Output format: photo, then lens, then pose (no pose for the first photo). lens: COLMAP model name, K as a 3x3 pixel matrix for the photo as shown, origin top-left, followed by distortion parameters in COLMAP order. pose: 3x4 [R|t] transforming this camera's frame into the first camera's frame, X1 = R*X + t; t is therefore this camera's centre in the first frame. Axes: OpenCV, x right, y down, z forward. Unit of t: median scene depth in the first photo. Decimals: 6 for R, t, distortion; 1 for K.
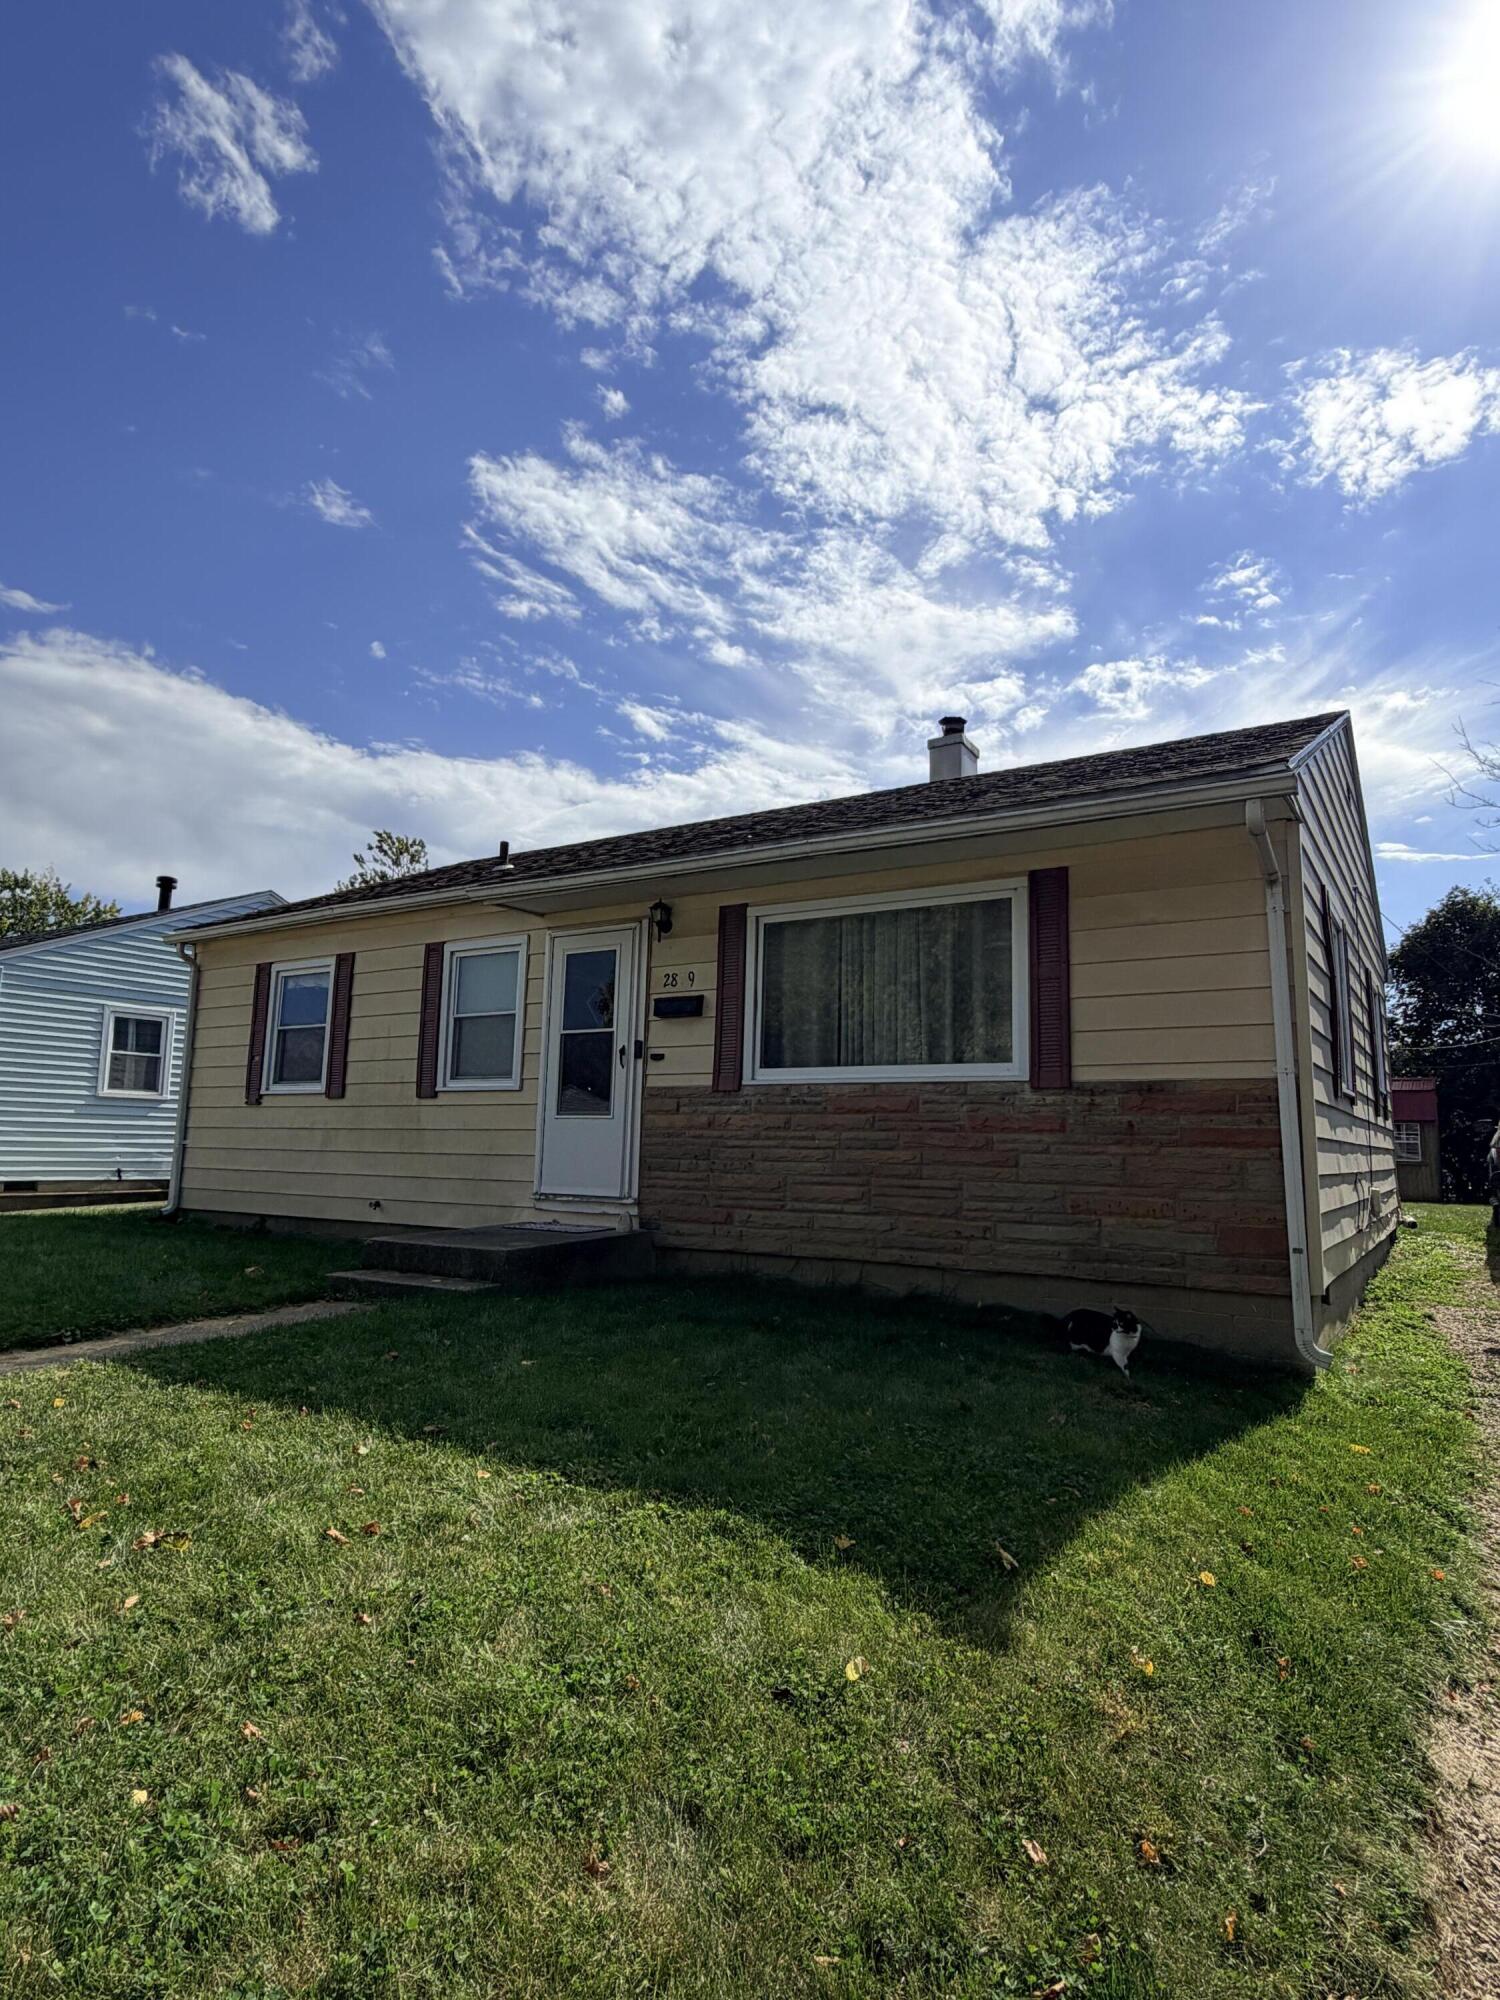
lens RADIAL K [[1115.6, 0, 754.5], [0, 1115.6, 991.0], [0, 0, 1]] dist [0.002312, -0.000366]
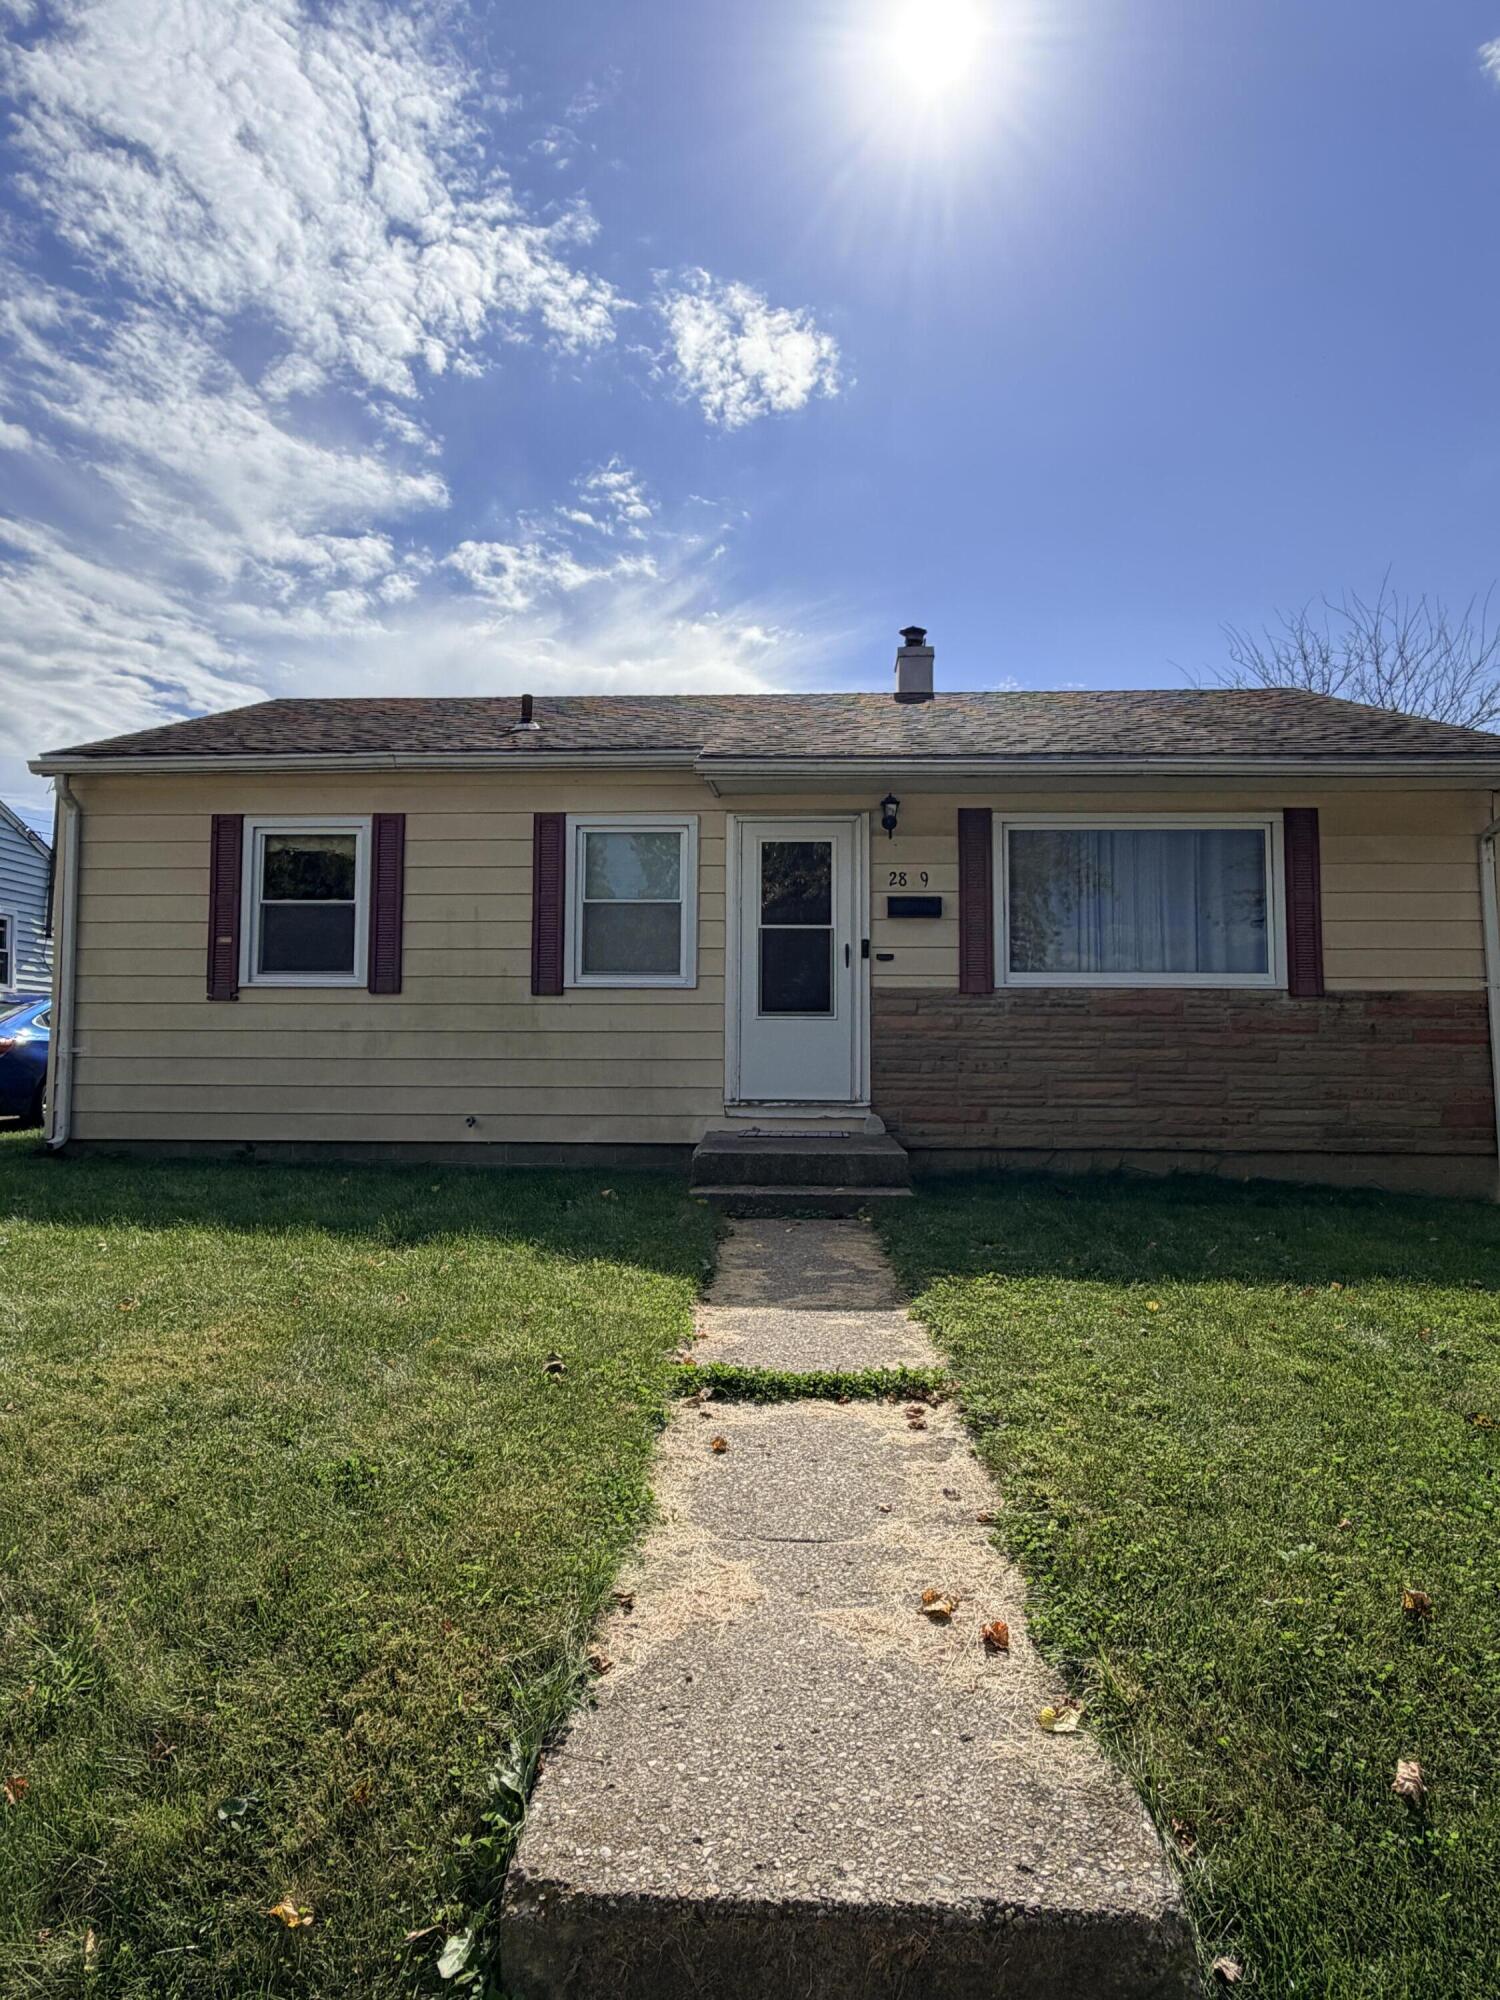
lens RADIAL K [[1194.2, 0, 748.1], [0, 1194.2, 995.9], [0, 0, 1]] dist [0.000079, -0.000256]
pose [[0.871319, 0.014972, 0.490489, -0.706032], [-0.058501, 0.995575, 0.073534, 0.023200], [-0.487218, -0.092765, 0.868340, 0.150103]]
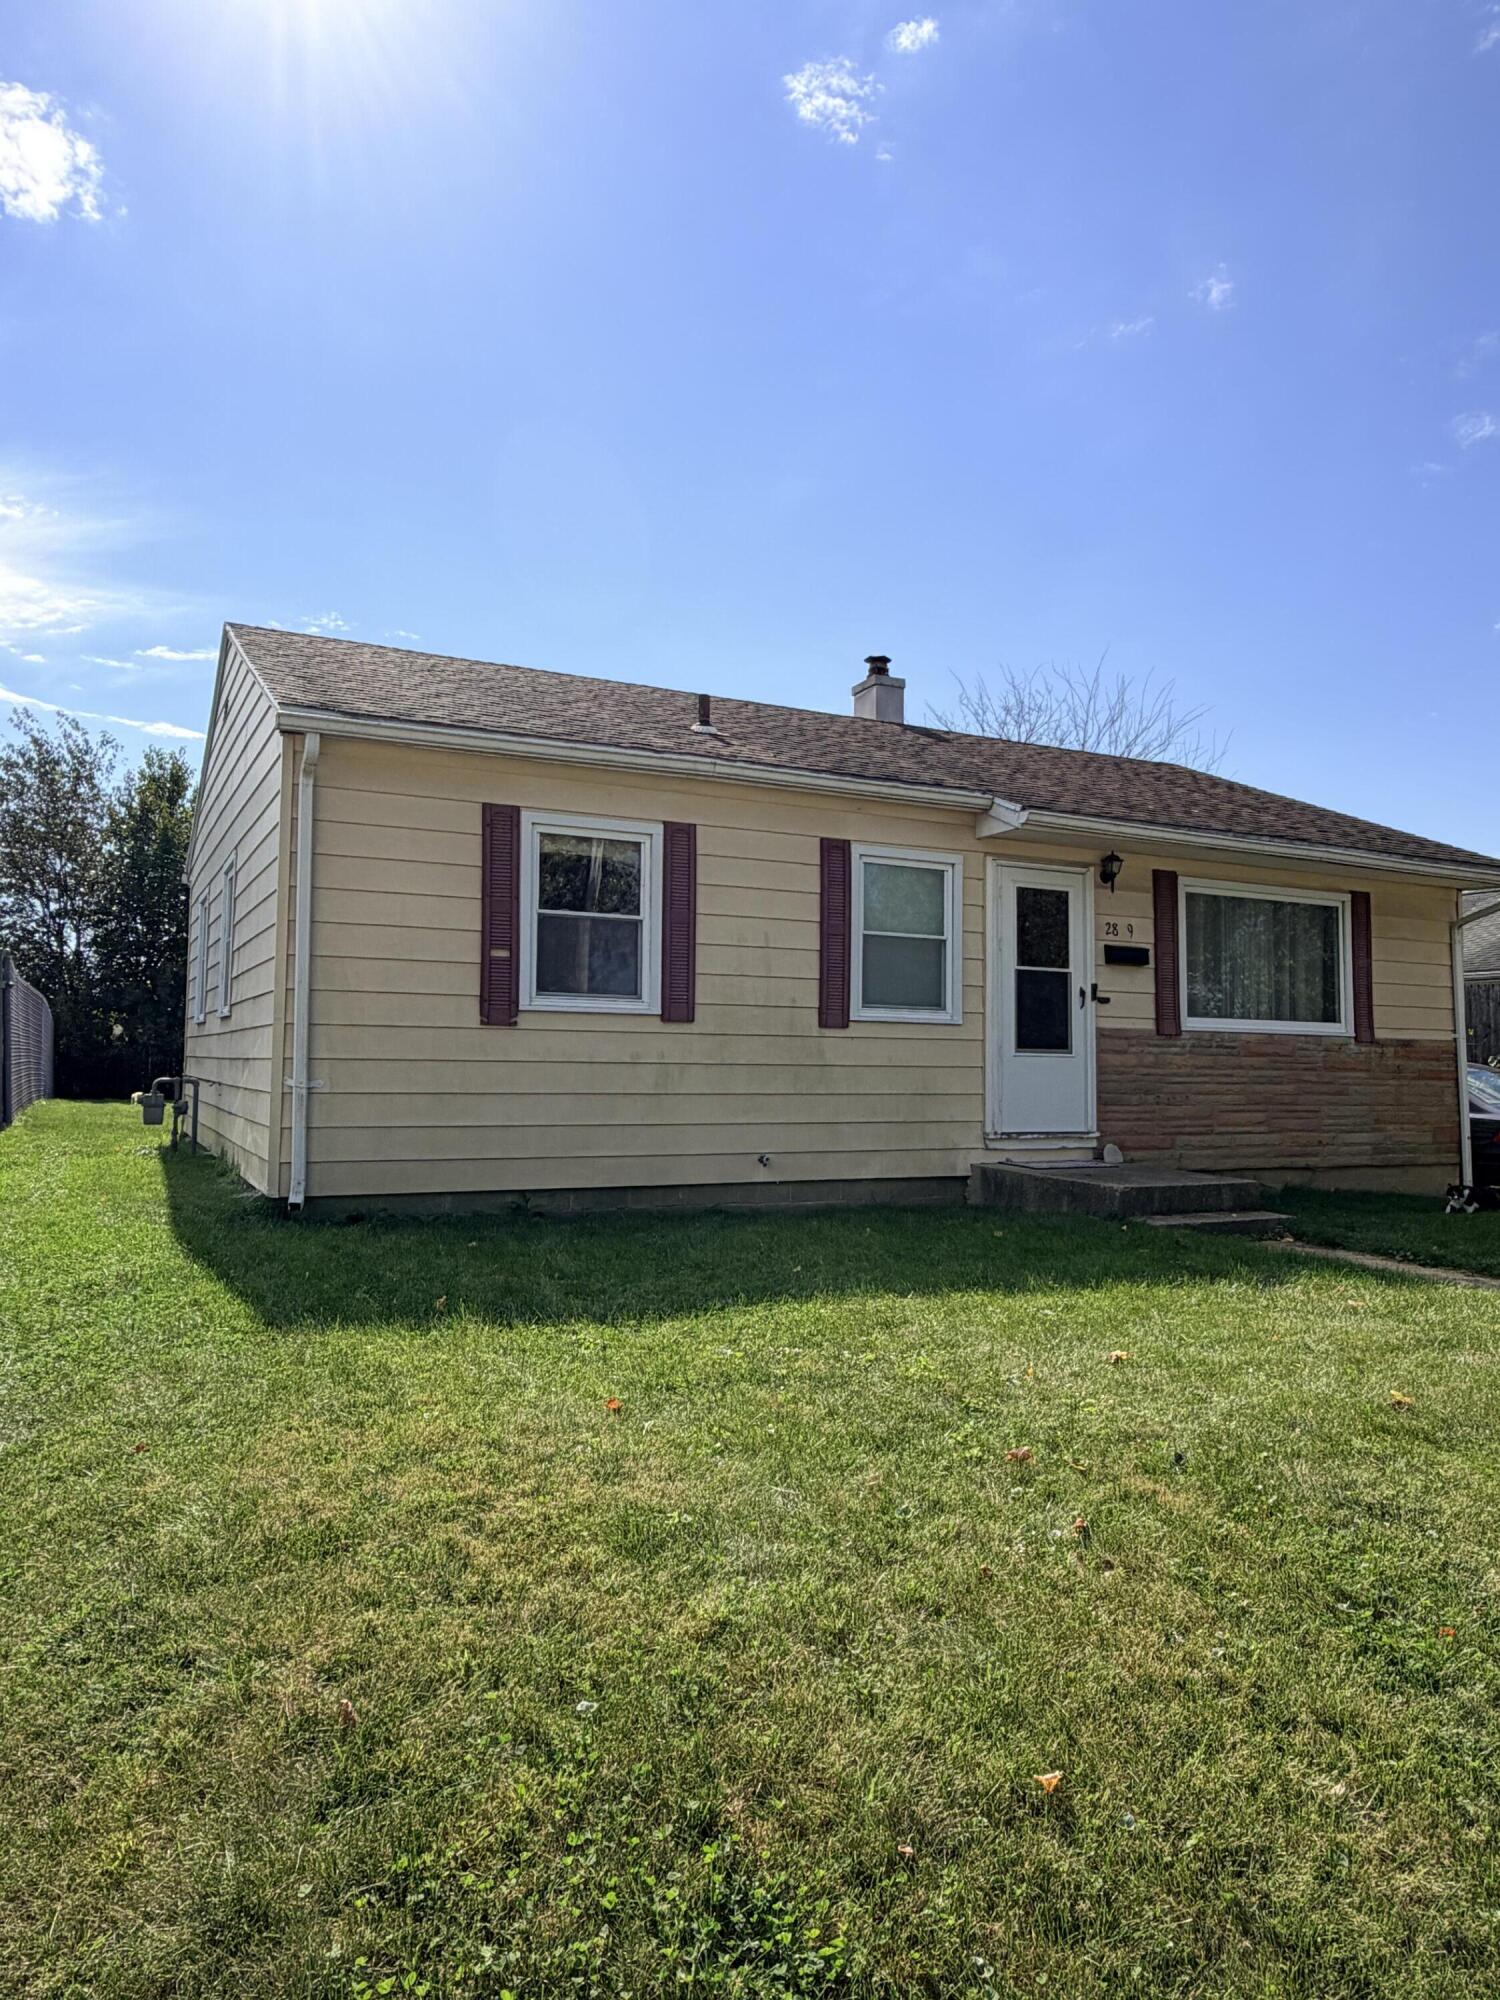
lens RADIAL K [[1350.0, 0, 751.3], [0, 1350.0, 993.5], [0, 0, 1]] dist [0.000819, -0.001921]
pose [[0.514218, 0.034841, 0.856951, -1.373502], [-0.124098, 0.991682, 0.034147, 0.050845], [-0.848634, -0.123905, 0.514265, 0.625992]]
